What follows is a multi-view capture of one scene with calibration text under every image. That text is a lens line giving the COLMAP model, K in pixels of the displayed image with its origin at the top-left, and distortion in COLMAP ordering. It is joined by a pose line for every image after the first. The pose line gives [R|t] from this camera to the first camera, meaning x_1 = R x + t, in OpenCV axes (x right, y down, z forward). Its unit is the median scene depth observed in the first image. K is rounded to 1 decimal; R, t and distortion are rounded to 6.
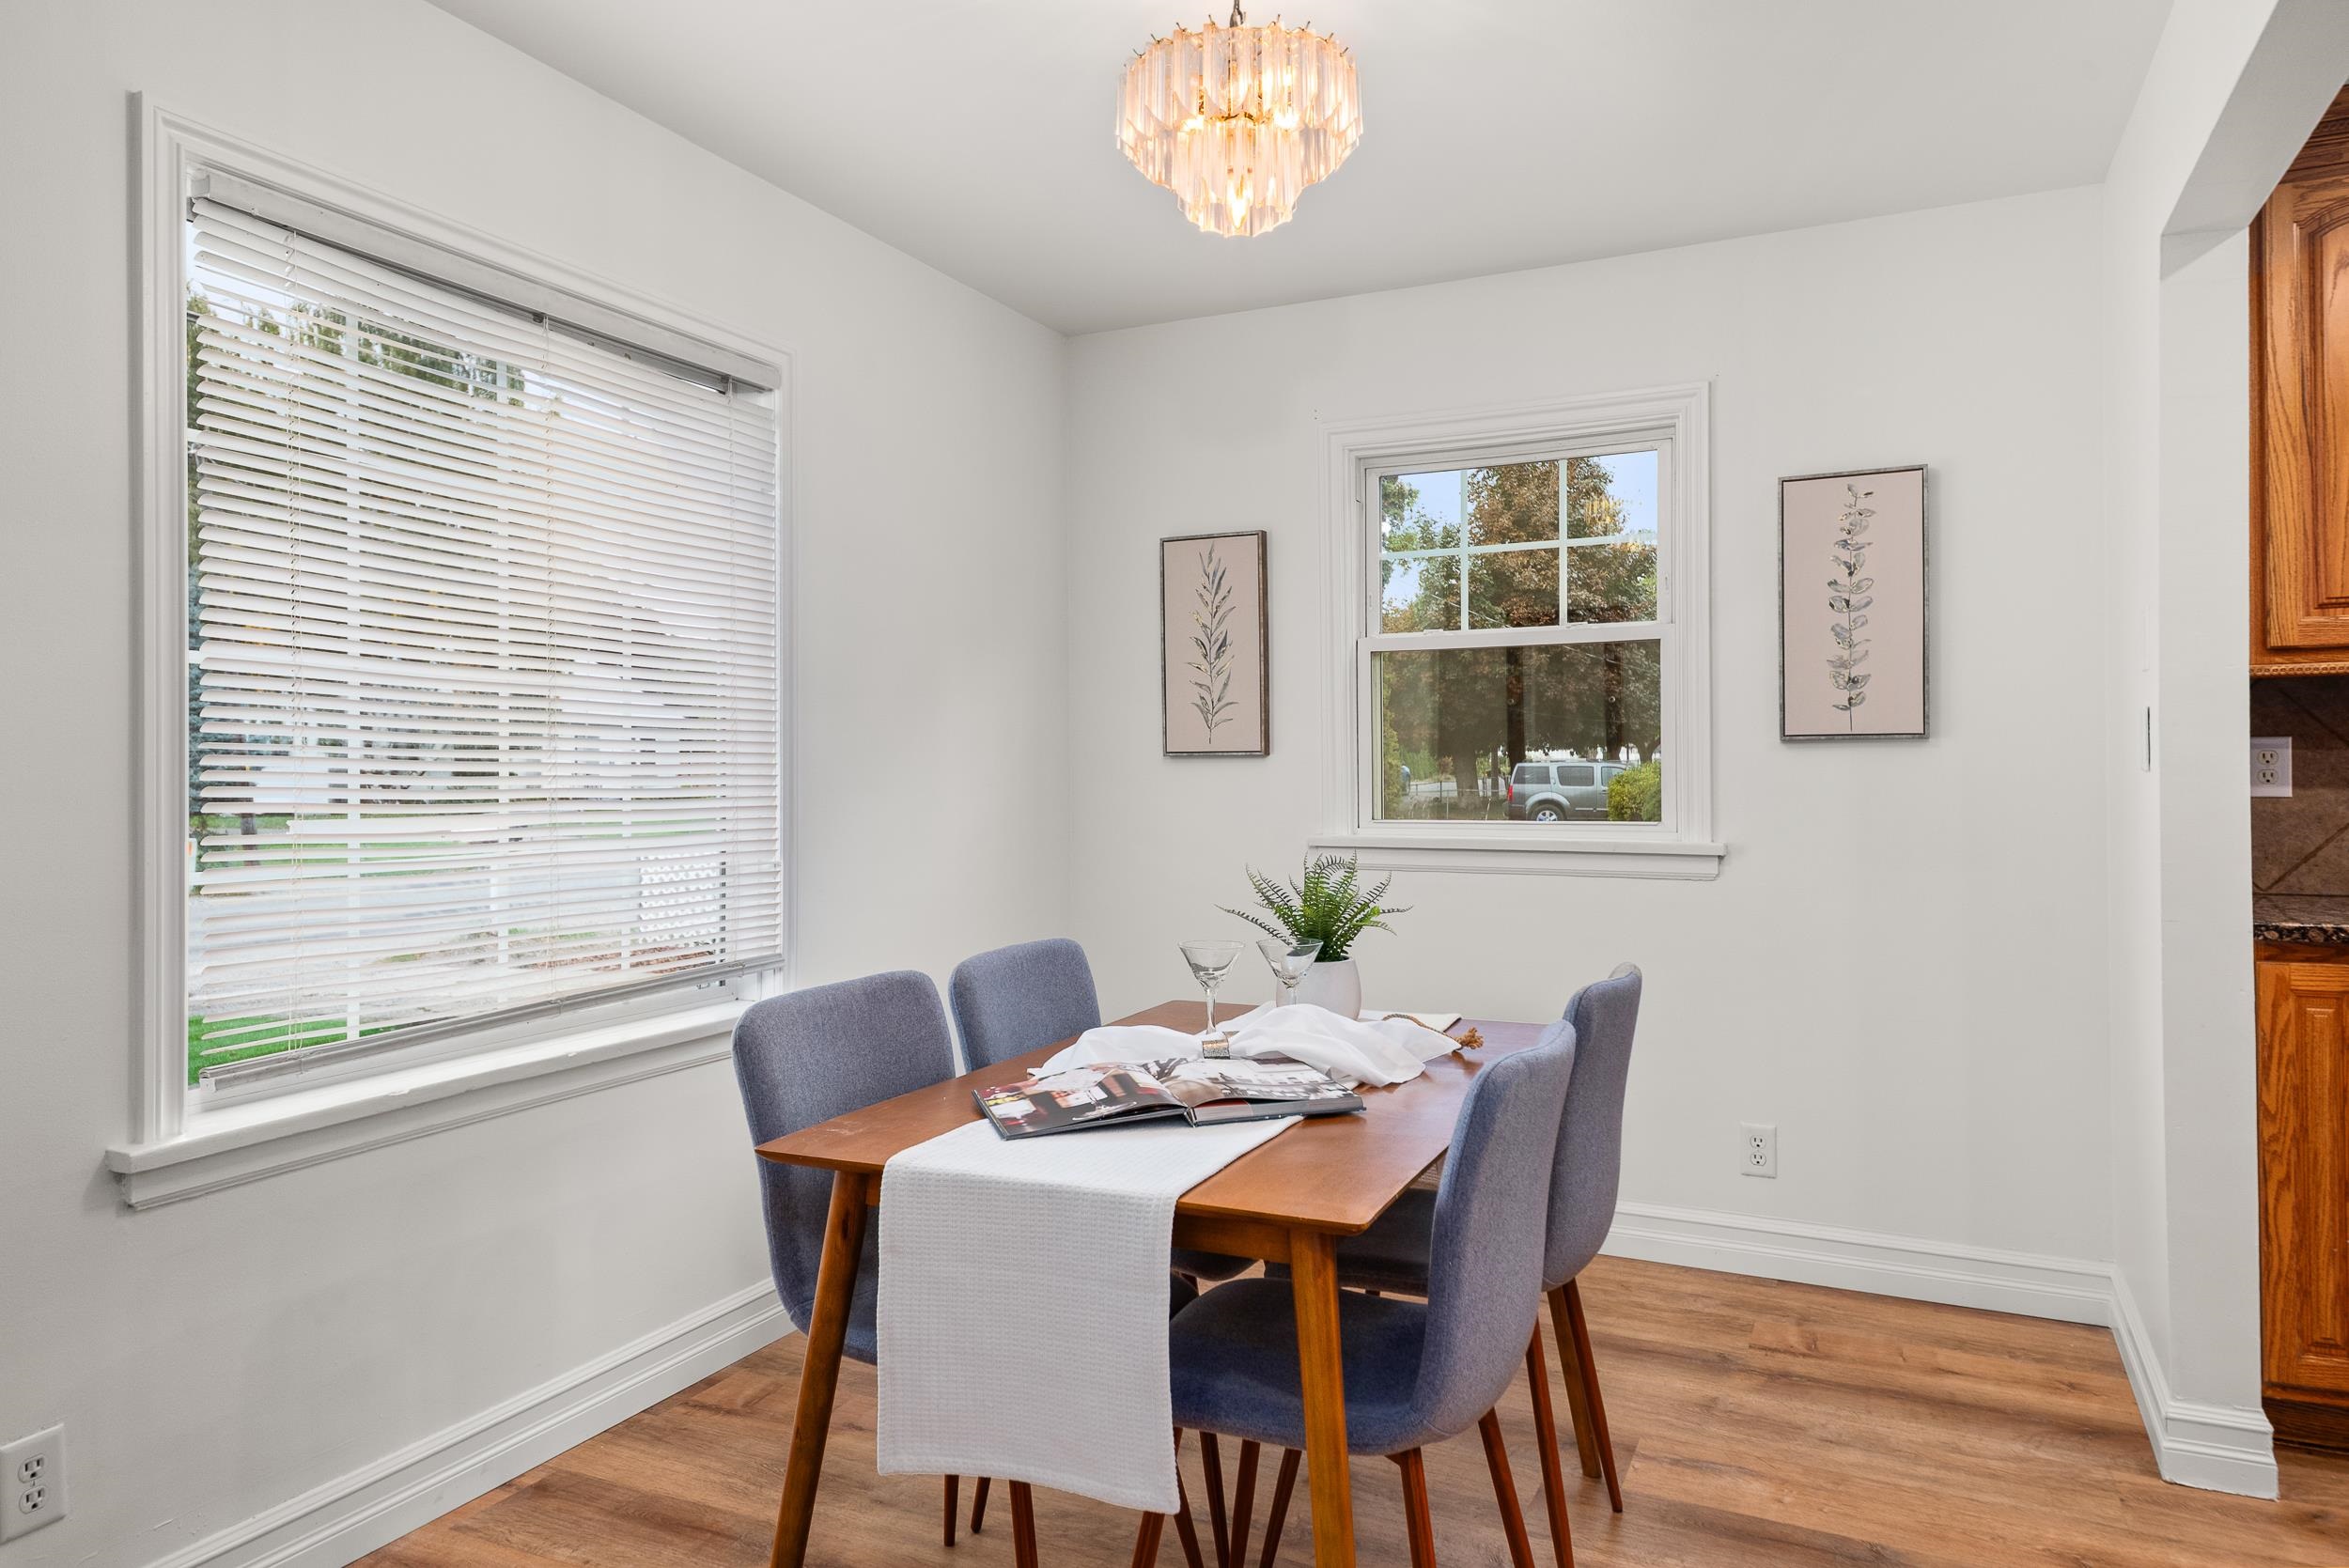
lens RADIAL K [[1493.6, 0, 1171.5], [0, 1493.6, 758.5], [0, 0, 1]] dist [0.020662, 0.000966]
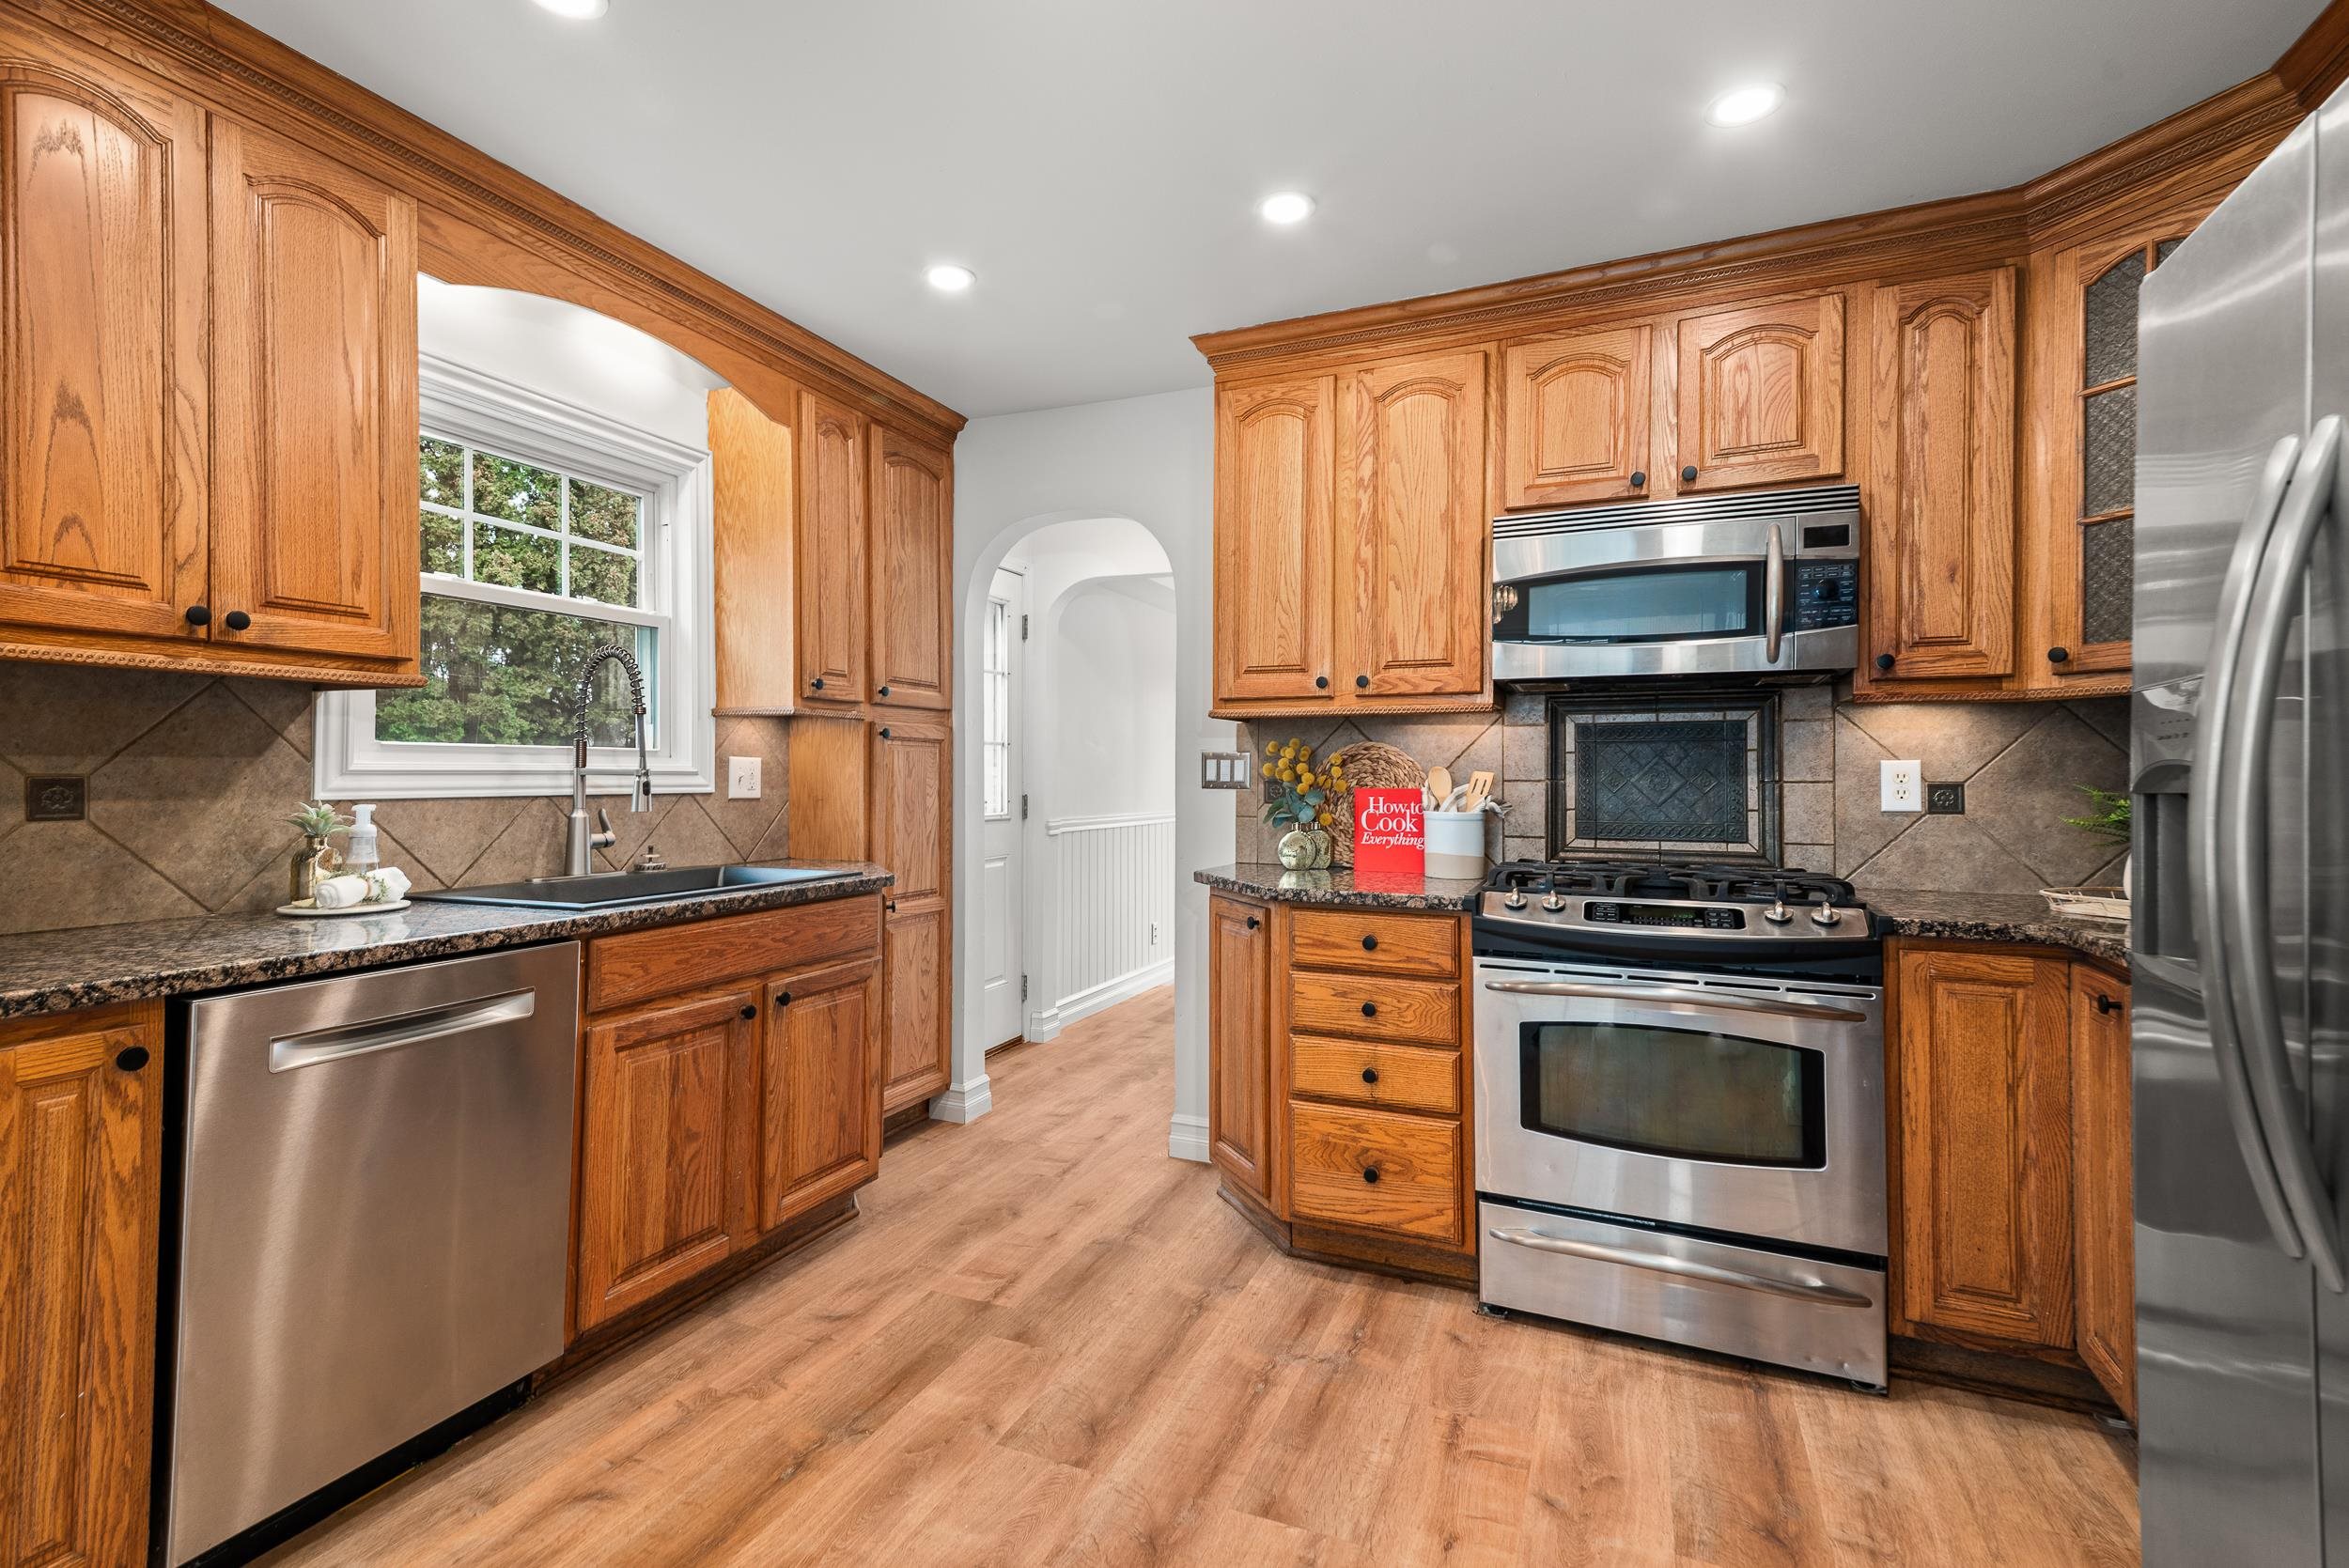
lens RADIAL K [[1087.9, 0, 1167.4], [0, 1087.9, 764.3], [0, 0, 1]] dist [0.074550, -0.026190]
pose [[-0.048027, 0.019169, 0.998662, 0.159526], [-0.010680, 0.999749, -0.019703, 0.004548], [-0.998789, -0.011612, -0.047810, 0.466106]]
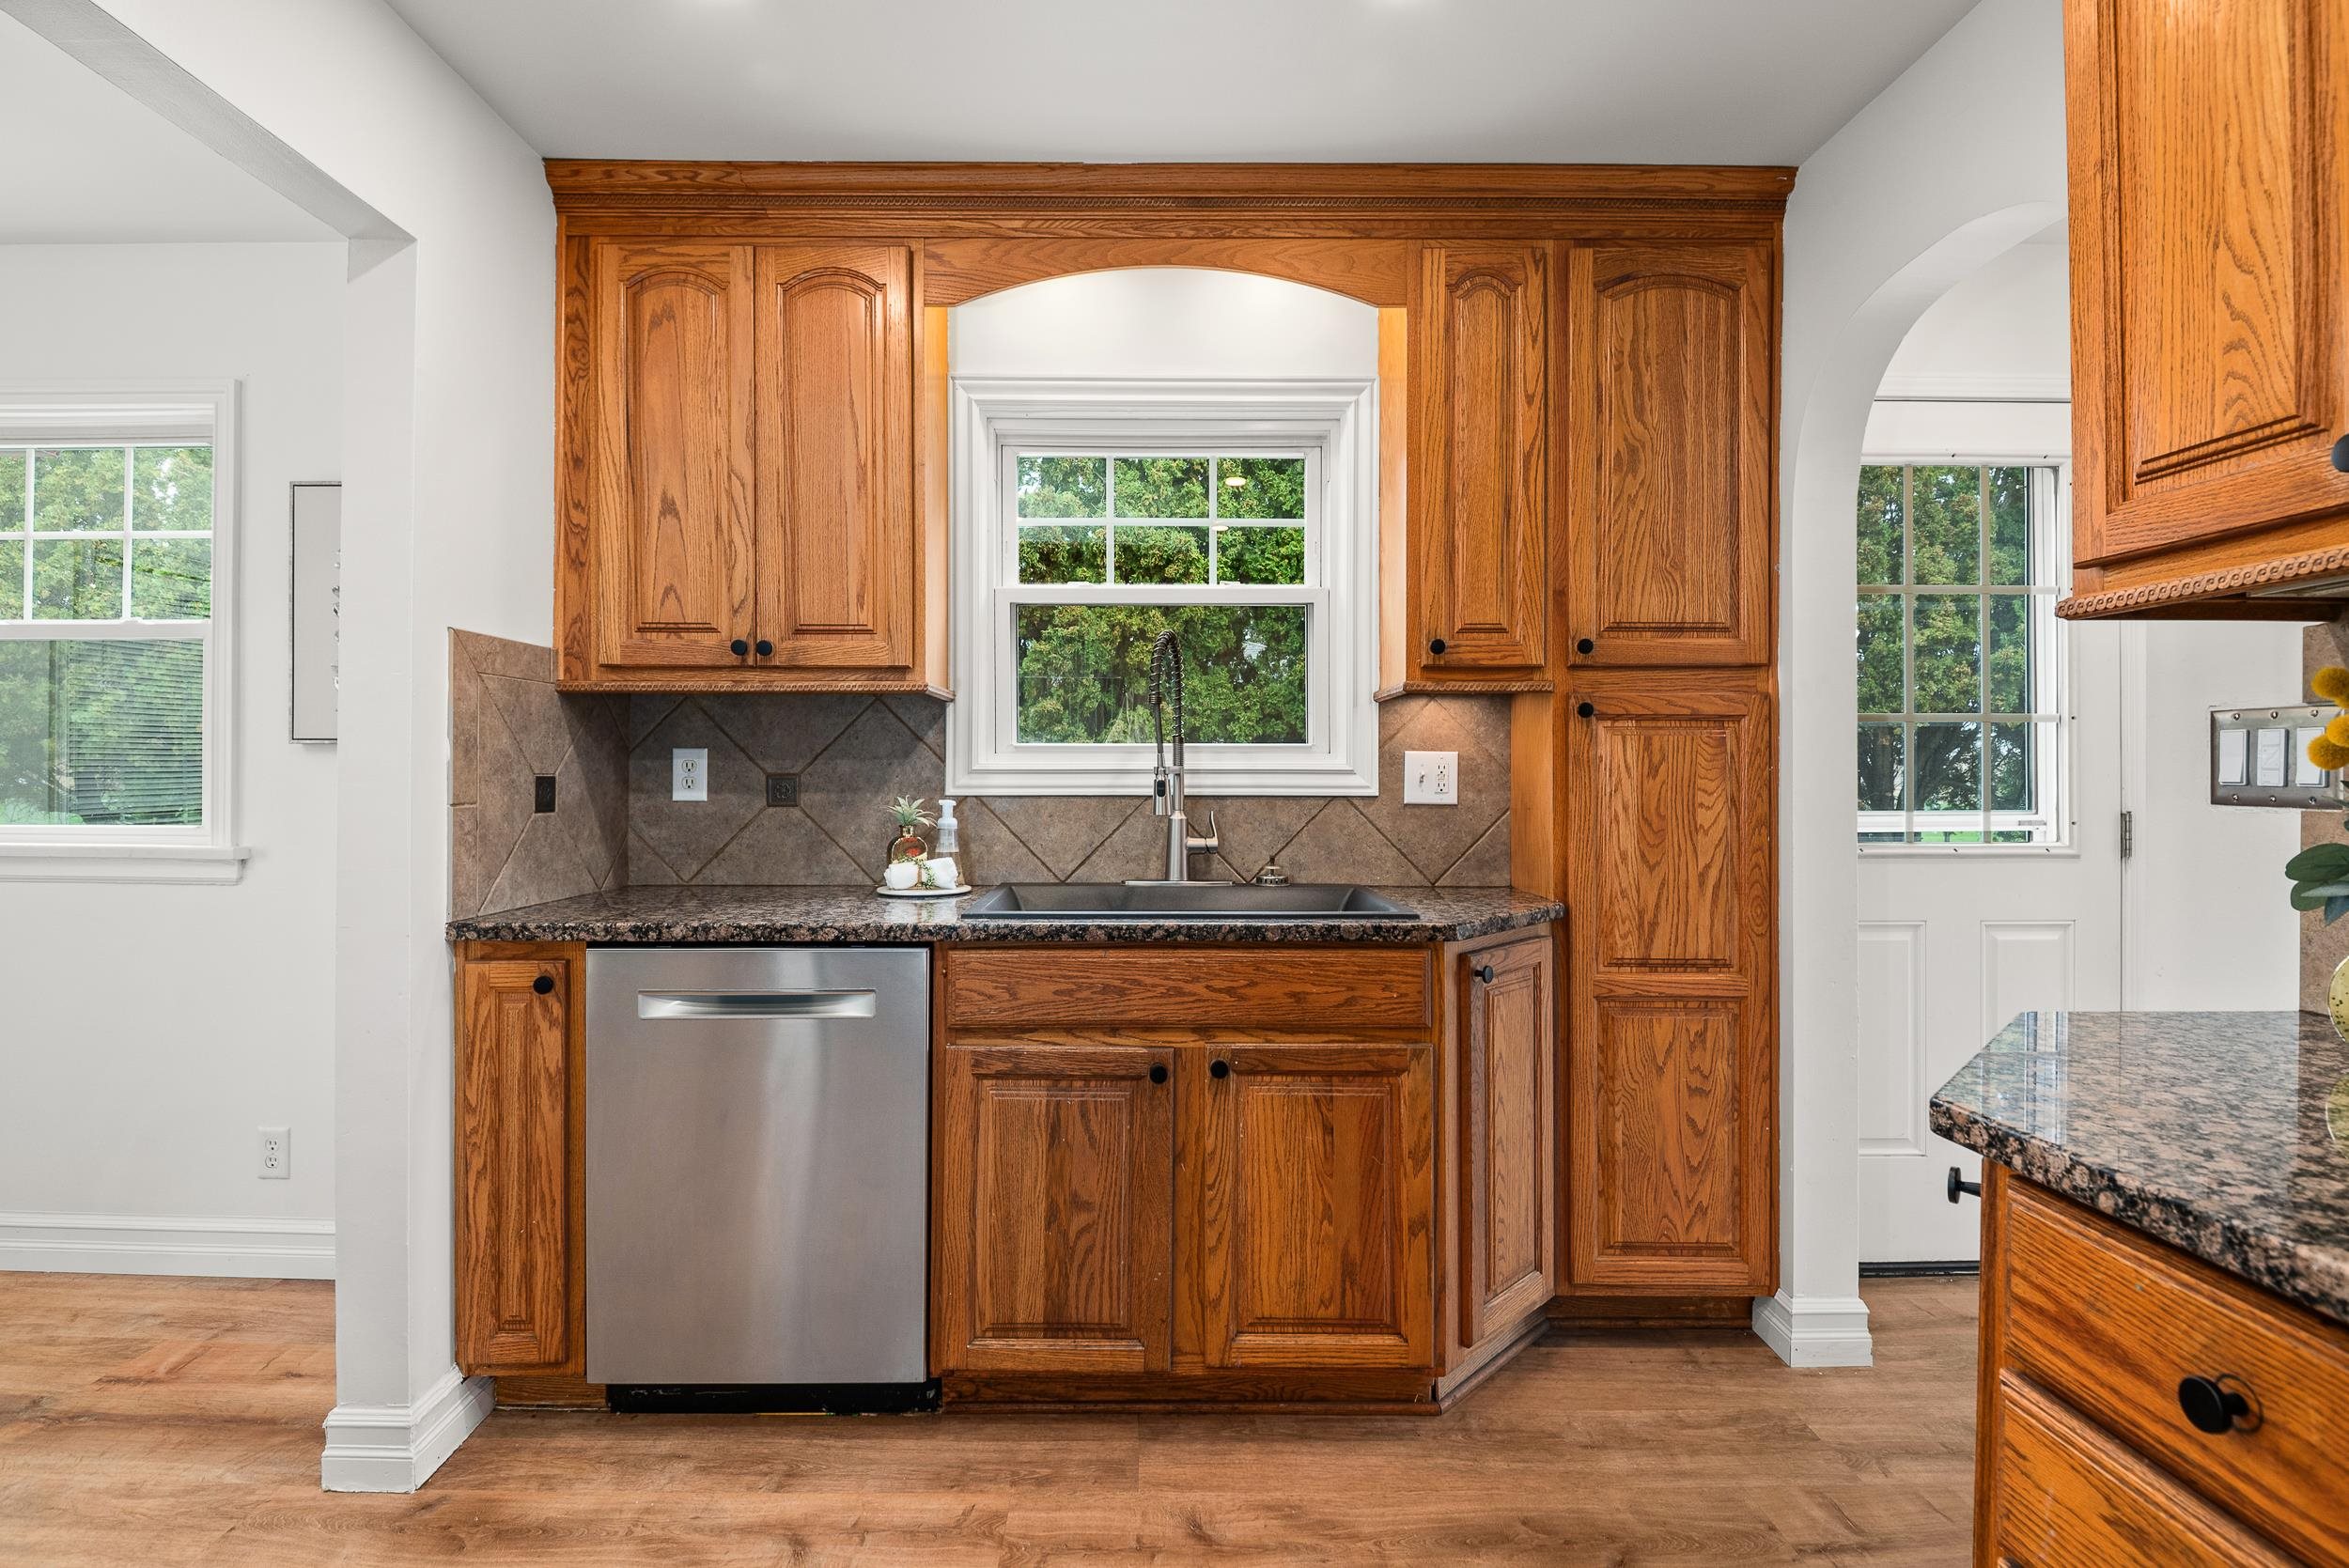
lens RADIAL K [[1084.1, 0, 1155.0], [0, 1084.1, 771.1], [0, 0, 1]] dist [0.036348, -0.035043]
pose [[0.897504, 0.012391, 0.440832, 0.801268], [-0.013298, 0.999911, -0.001032, -0.001030], [-0.440805, -0.004936, 0.897589, 0.119415]]
